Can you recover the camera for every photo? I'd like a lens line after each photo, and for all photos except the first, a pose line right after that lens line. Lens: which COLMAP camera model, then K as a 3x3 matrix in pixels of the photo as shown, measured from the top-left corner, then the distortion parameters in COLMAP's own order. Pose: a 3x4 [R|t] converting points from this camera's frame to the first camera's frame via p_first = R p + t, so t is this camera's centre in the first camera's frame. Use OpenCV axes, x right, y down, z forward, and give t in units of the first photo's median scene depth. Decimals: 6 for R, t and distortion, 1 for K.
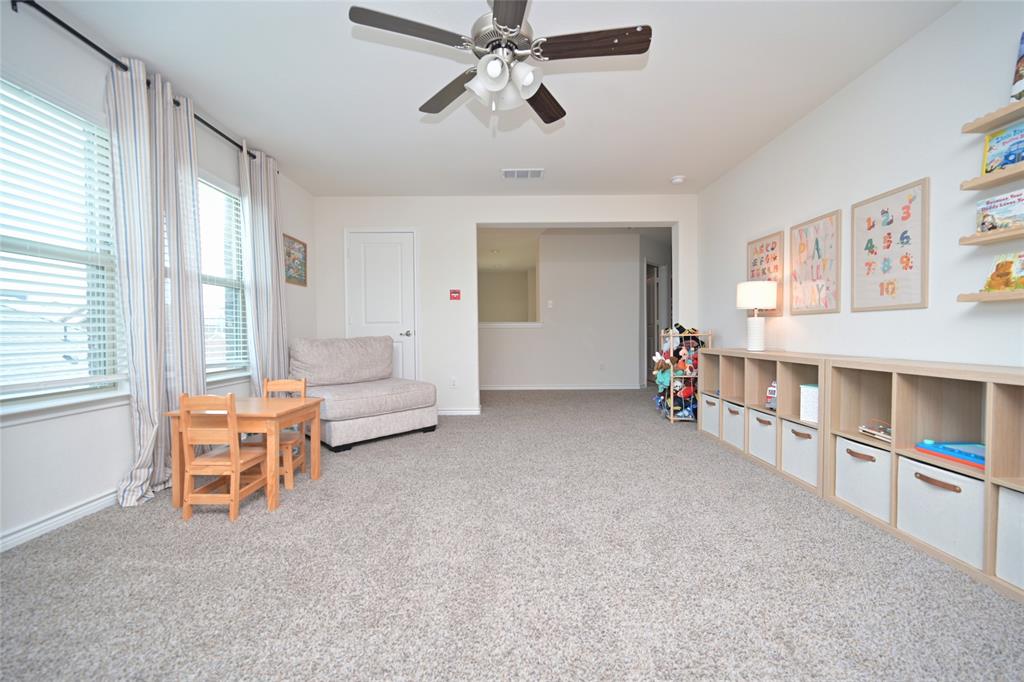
lens RADIAL K [[396.5, 0, 512.0], [0, 396.5, 340.9], [0, 0, 1]] dist [0.000958, 0.000994]
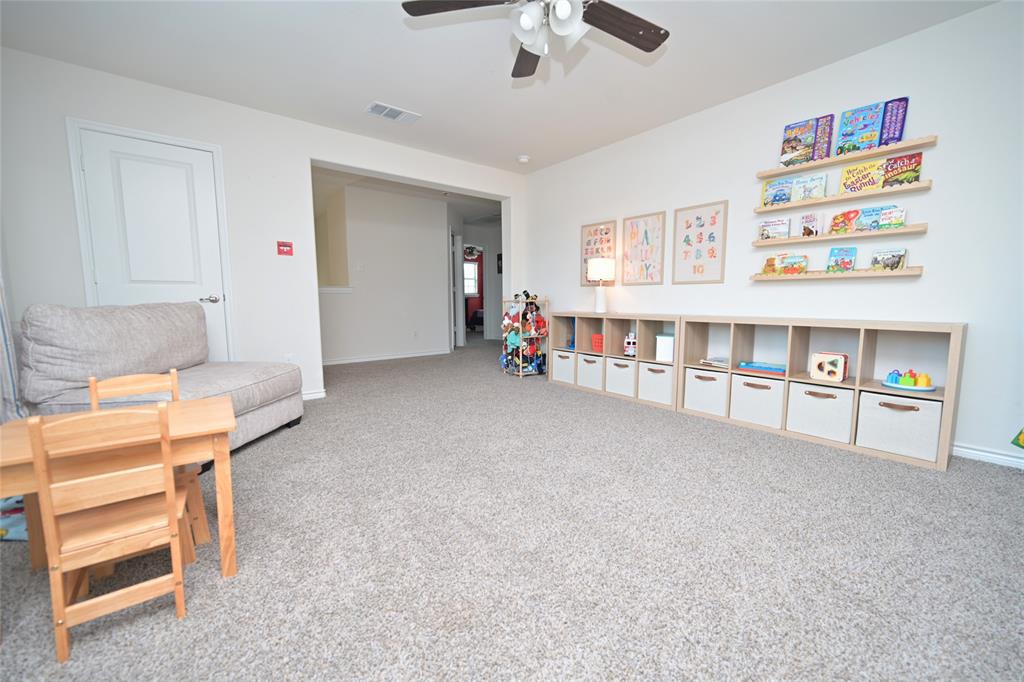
lens RADIAL K [[396.5, 0, 513.7], [0, 396.5, 340.2], [0, 0, 1]] dist [0.000958, 0.000994]
pose [[0.786829, -0.060330, 0.614216, -0.437499], [0.010969, 0.996421, 0.083819, 0.002601], [-0.617074, -0.059214, 0.784674, 0.174017]]
